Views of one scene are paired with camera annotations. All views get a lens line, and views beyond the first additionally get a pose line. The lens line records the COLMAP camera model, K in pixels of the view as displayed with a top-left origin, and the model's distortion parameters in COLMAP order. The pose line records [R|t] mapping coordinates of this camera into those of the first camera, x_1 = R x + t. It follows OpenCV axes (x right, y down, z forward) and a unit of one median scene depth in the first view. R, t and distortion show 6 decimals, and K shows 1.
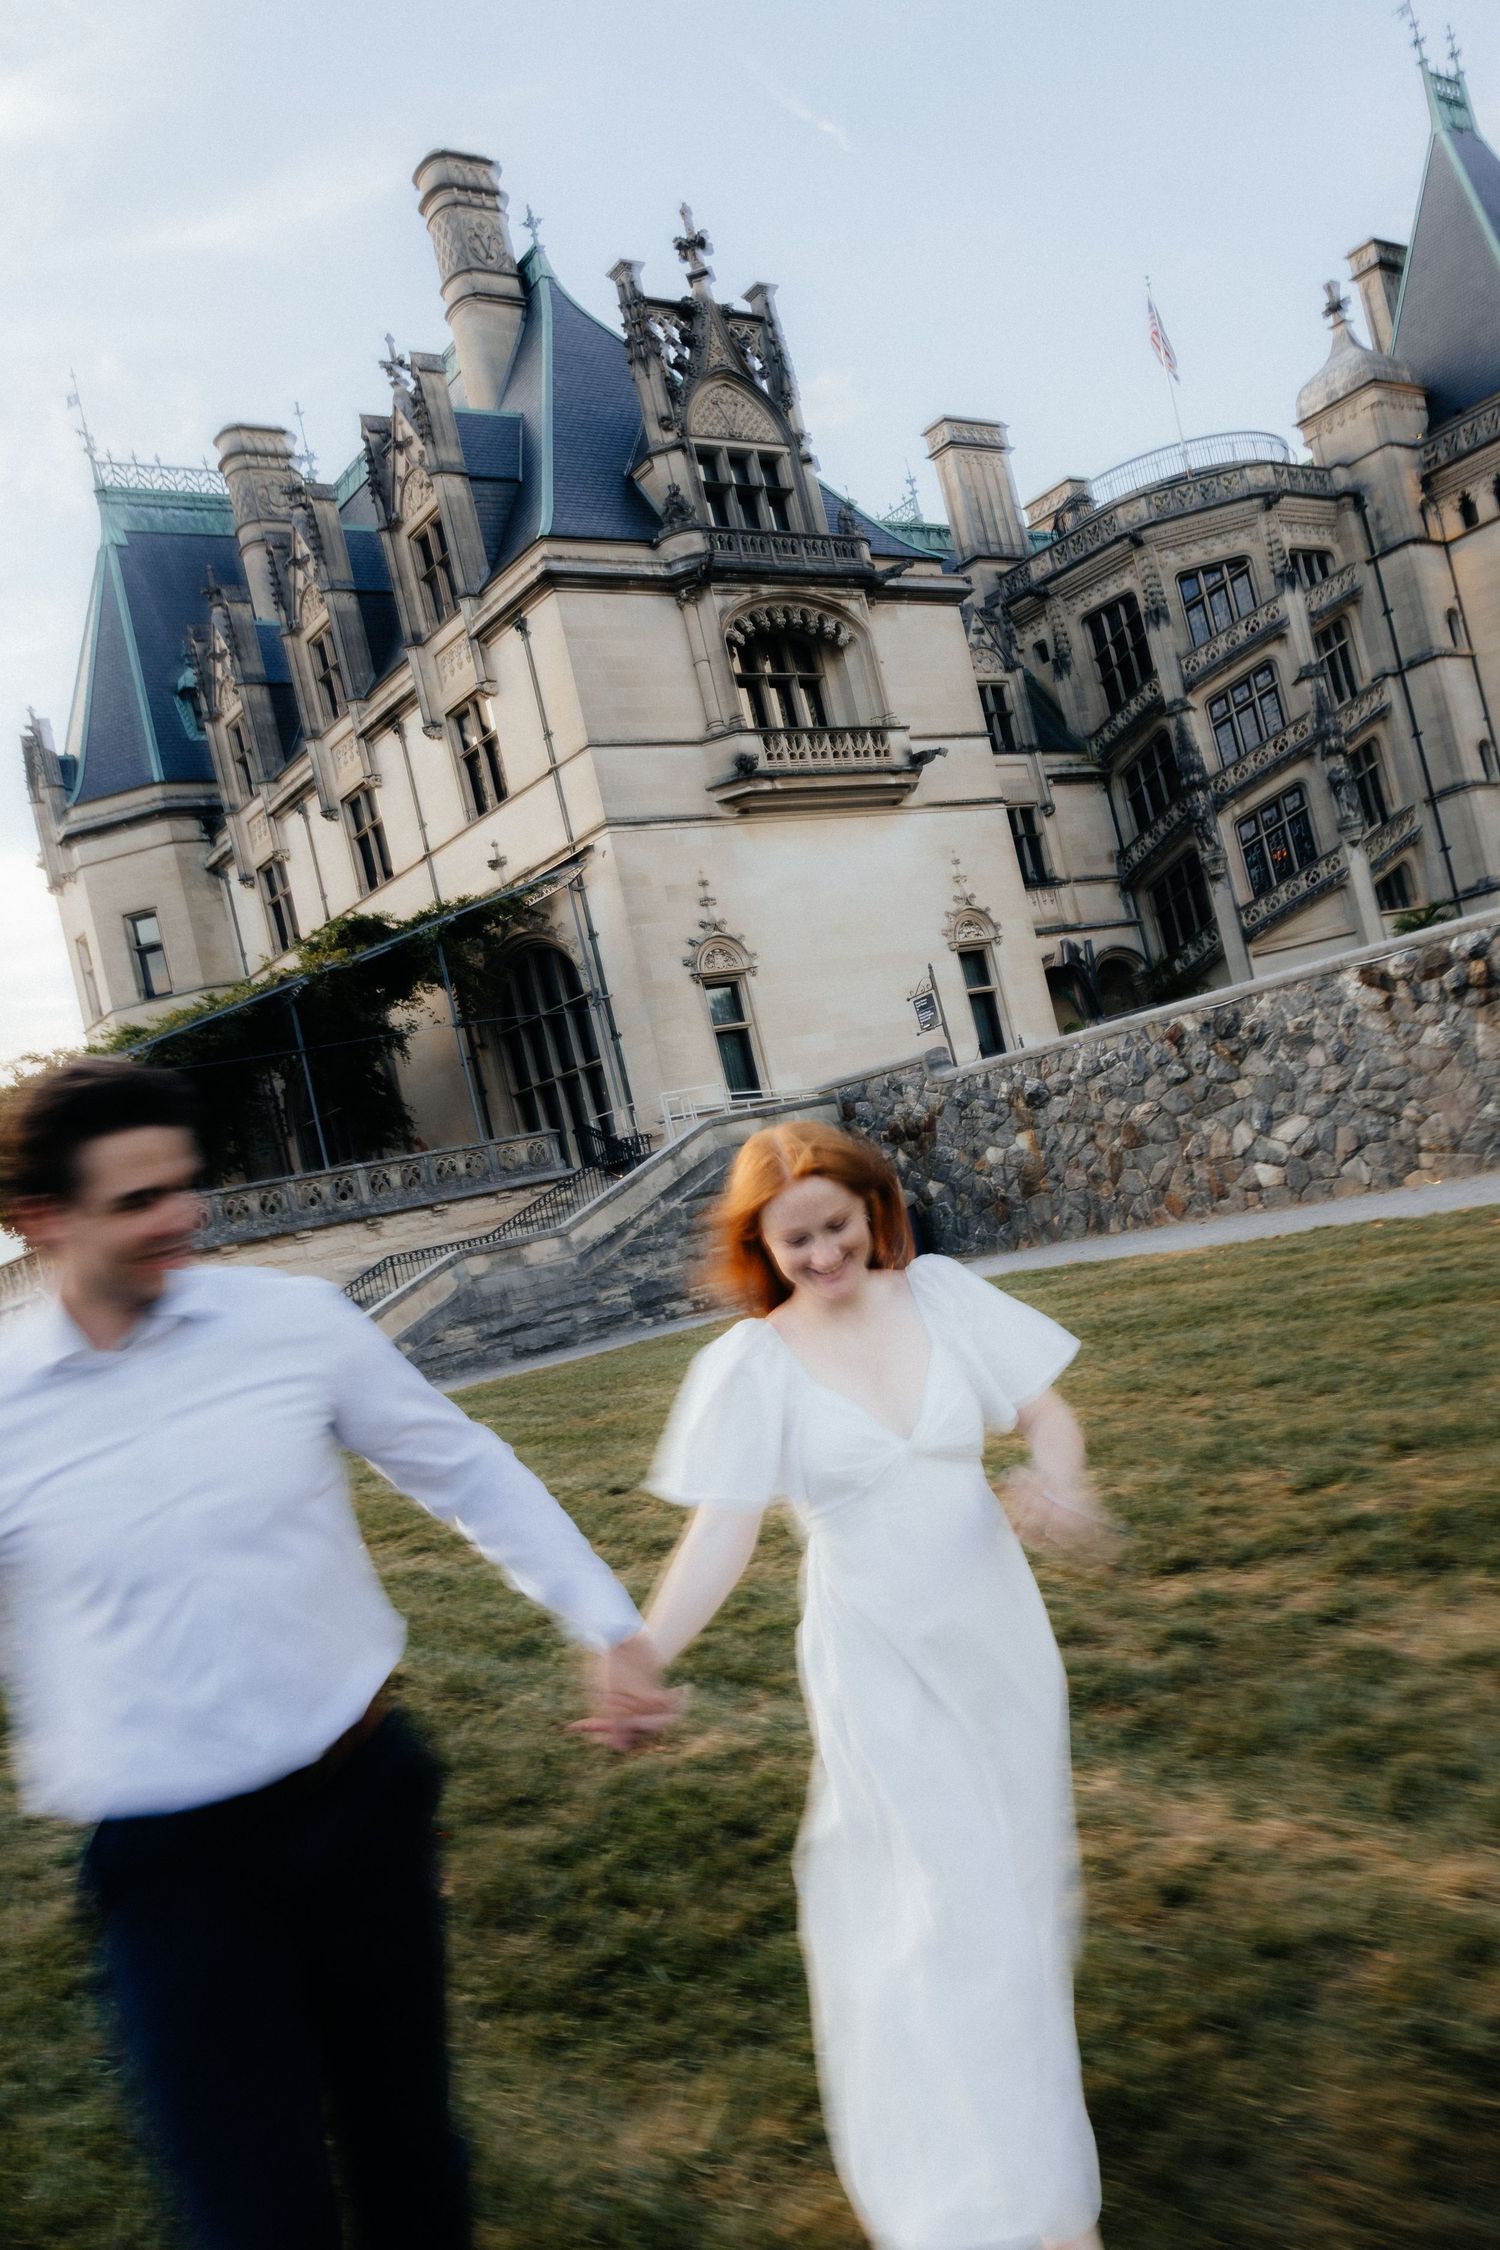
lens RADIAL K [[1742.1, 0, 761.4], [0, 1742.1, 1169.3], [0, 0, 1]] dist [0.000228, -0.002413]
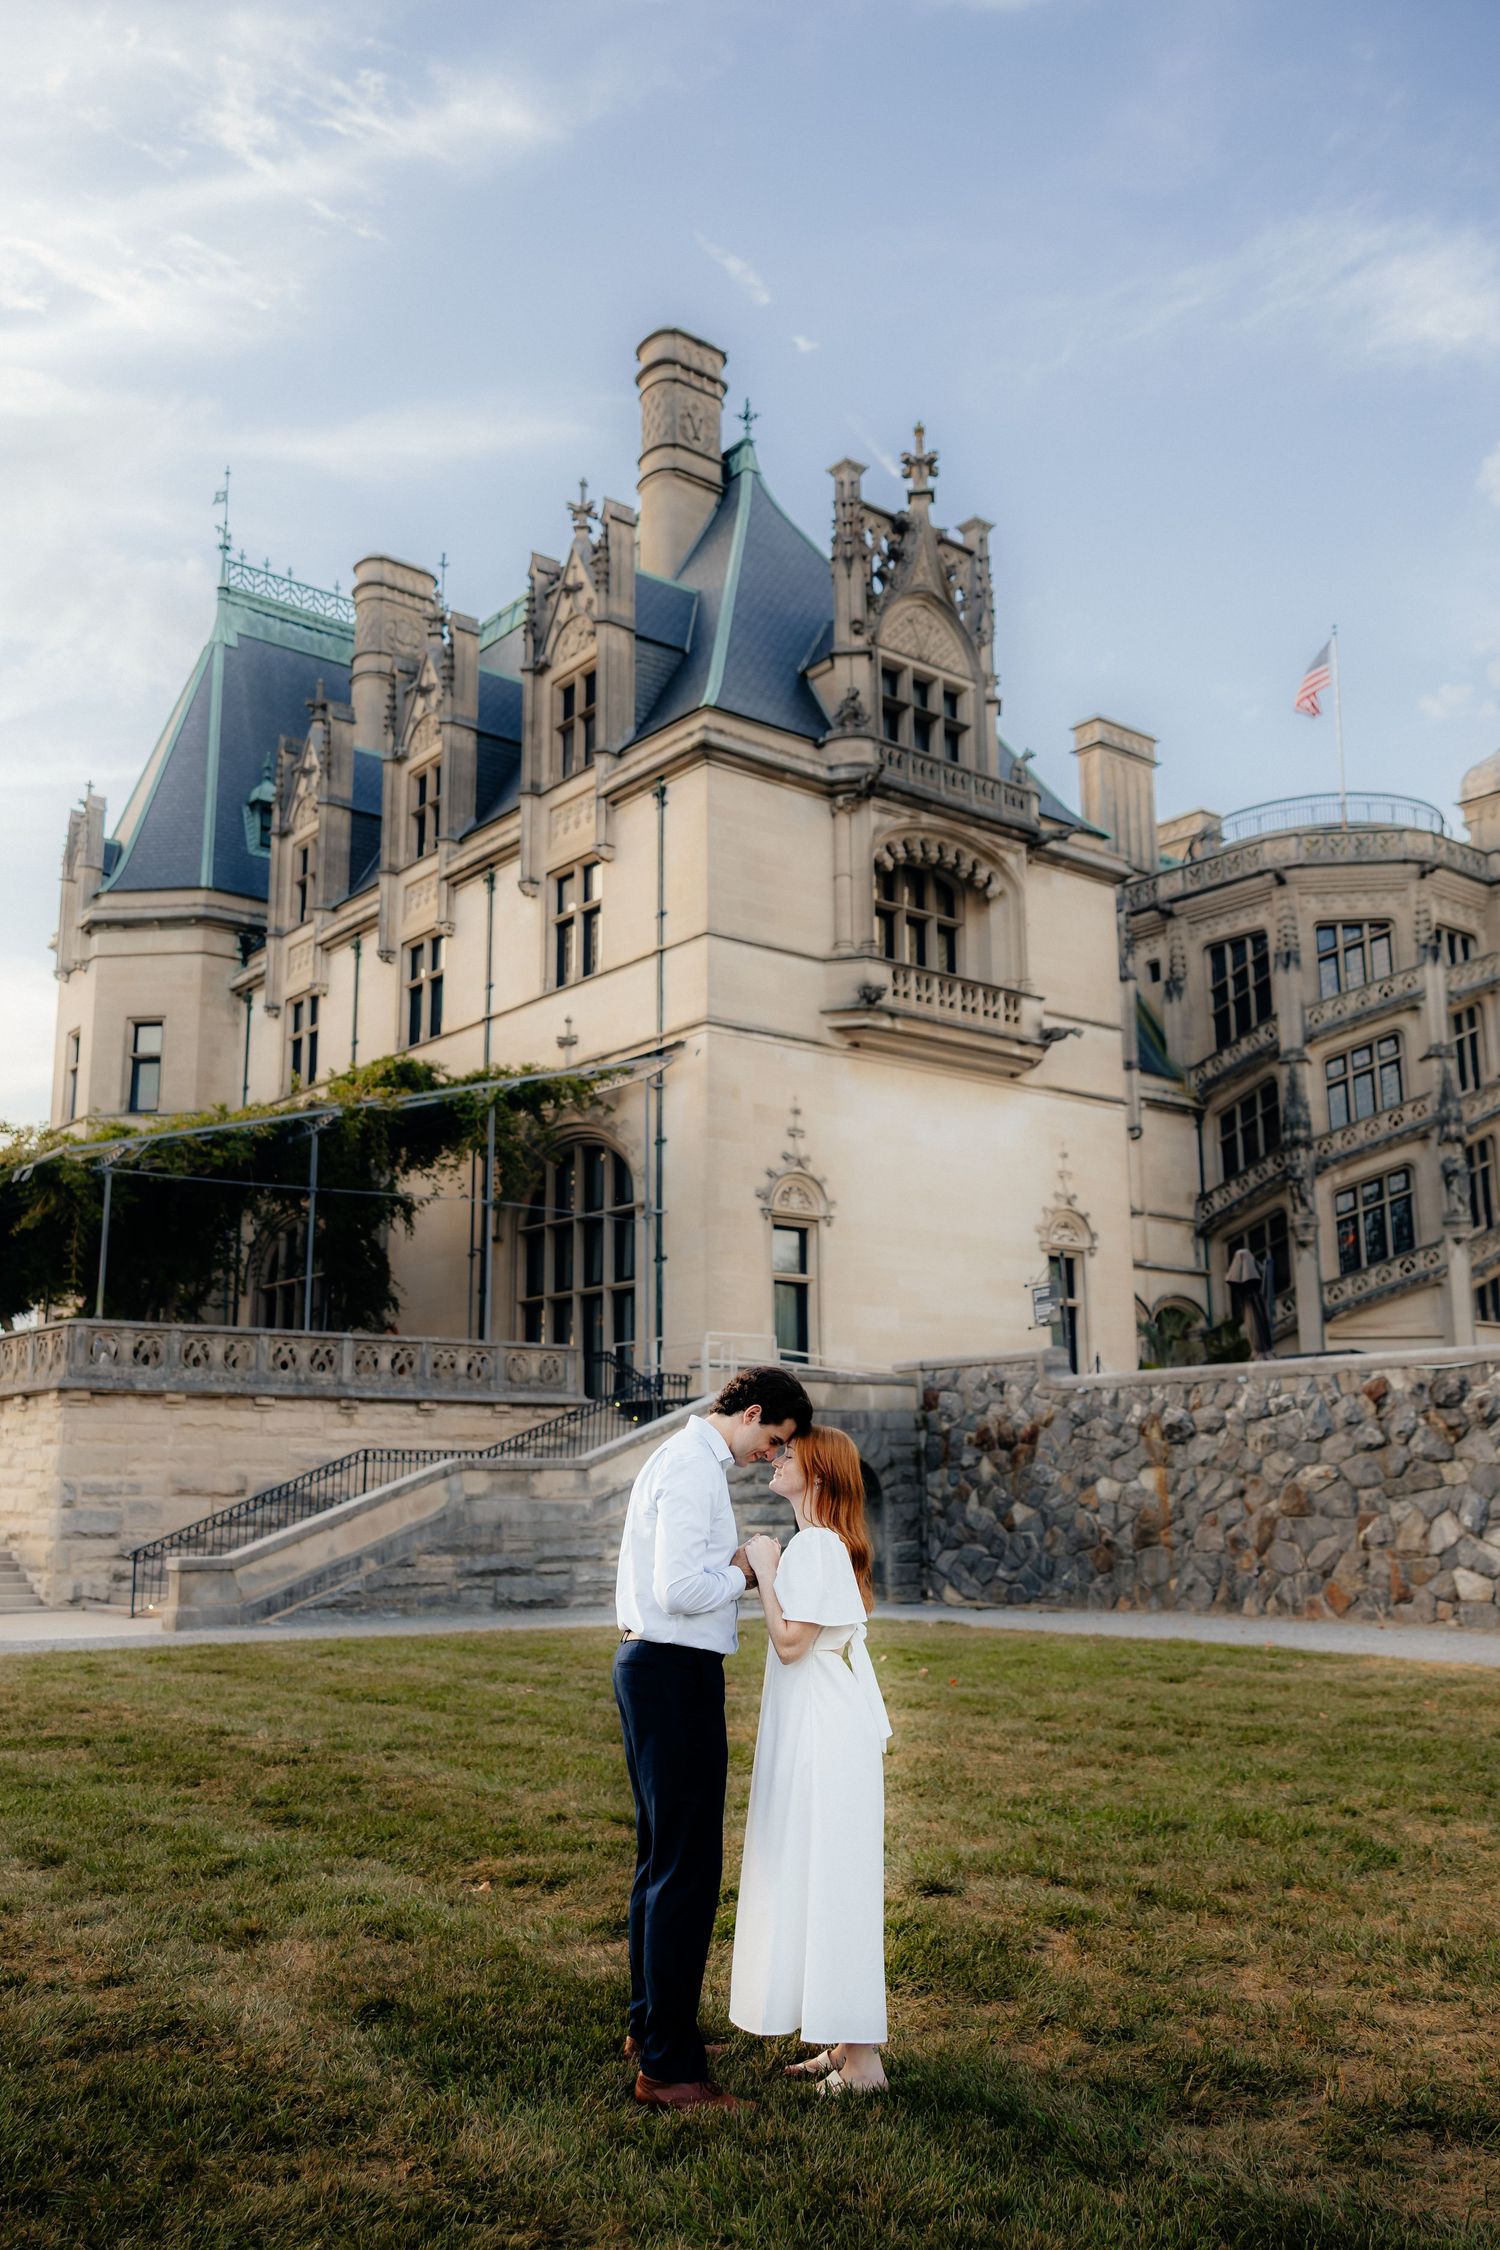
lens RADIAL K [[1829.5, 0, 735.7], [0, 1829.5, 1156.4], [0, 0, 1]] dist [-0.006572, -0.000597]
pose [[0.975803, 0.218548, -0.006682, -0.048580], [-0.216632, 0.962202, -0.165037, 0.015527], [-0.029639, 0.162492, 0.986265, 0.087969]]
